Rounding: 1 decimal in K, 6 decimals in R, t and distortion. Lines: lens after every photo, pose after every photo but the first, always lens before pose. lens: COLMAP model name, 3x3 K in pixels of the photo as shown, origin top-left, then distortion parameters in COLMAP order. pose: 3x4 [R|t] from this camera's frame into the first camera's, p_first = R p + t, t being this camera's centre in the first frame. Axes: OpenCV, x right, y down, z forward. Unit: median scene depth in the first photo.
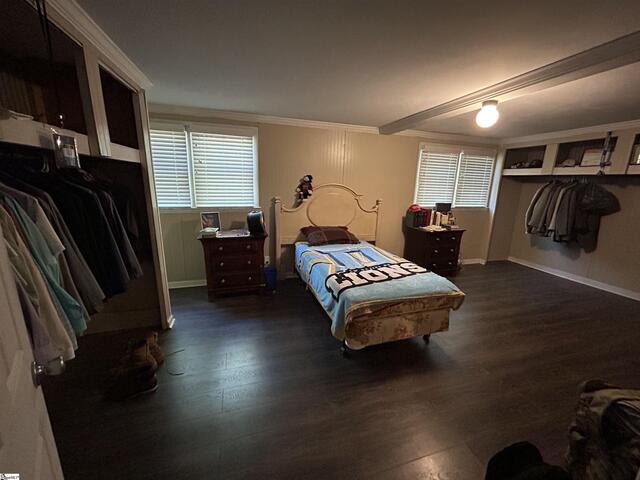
lens RADIAL K [[256.9, 0, 319.9], [0, 256.9, 239.3], [0, 0, 1]] dist [0.001410, 0.000285]
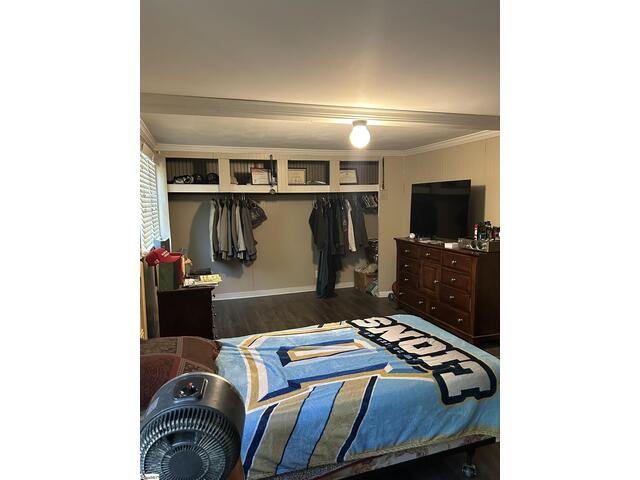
lens RADIAL K [[373.4, 0, 319.6], [0, 373.4, 243.7], [0, 0, 1]] dist [0.000345, -0.000078]
pose [[-0.018925, -0.144870, 0.989270, -0.589362], [0.229861, 0.962313, 0.145320, -0.265317], [-0.973039, 0.230145, 0.015088, 0.970513]]
